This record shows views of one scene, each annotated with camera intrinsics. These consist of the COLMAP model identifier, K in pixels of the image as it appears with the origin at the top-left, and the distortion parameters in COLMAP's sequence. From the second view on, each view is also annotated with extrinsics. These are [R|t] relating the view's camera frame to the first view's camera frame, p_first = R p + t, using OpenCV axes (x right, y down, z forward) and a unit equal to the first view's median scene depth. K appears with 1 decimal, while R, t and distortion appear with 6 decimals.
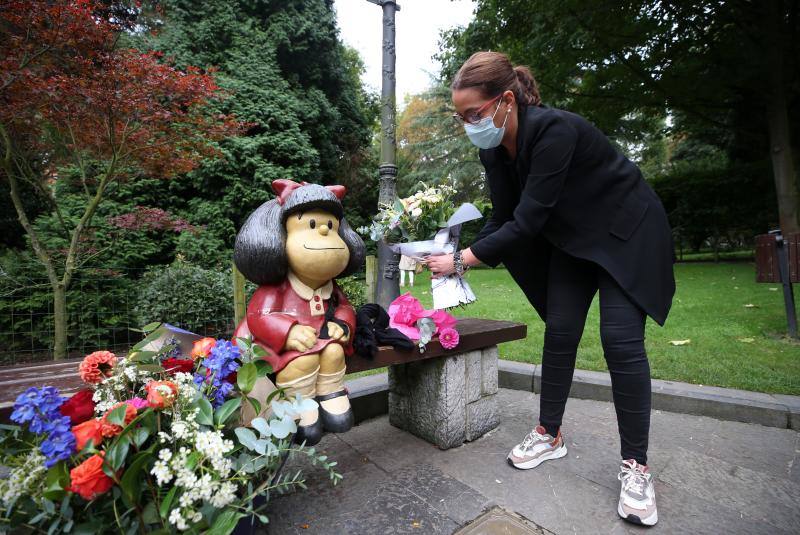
lens RADIAL K [[369.1, 0, 394.1], [0, 369.1, 265.5], [0, 0, 1]] dist [-0.030093, 0.002427]
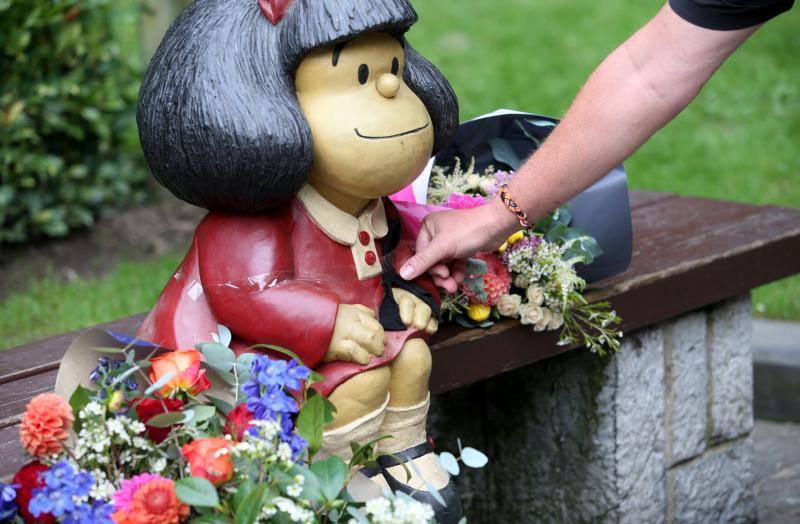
lens RADIAL K [[2693.2, 0, 400.8], [0, 2693.2, 262.0], [0, 0, 1]] dist [0.594445, 0.000000]
pose [[0.983224, -0.054819, 0.173968, -0.440397], [0.011056, 0.969926, 0.243147, -0.396723], [-0.182066, -0.237145, 0.954261, -1.229797]]
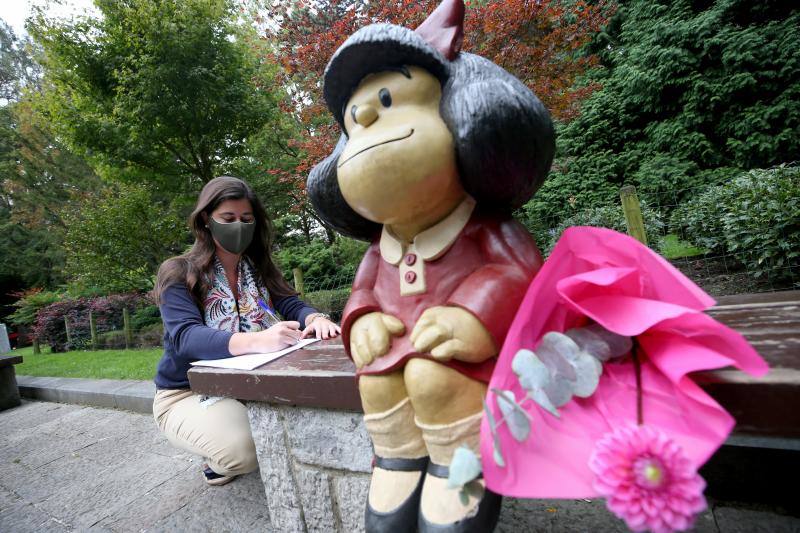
lens RADIAL K [[369.1, 0, 398.6], [0, 369.1, 263.1], [0, 0, 1]] dist [-0.030093, 0.002427]
pose [[0.345836, -0.052691, -0.936814, 0.149331], [0.192392, 0.981190, 0.015837, 0.051277], [0.918359, -0.185712, 0.349468, 0.503672]]
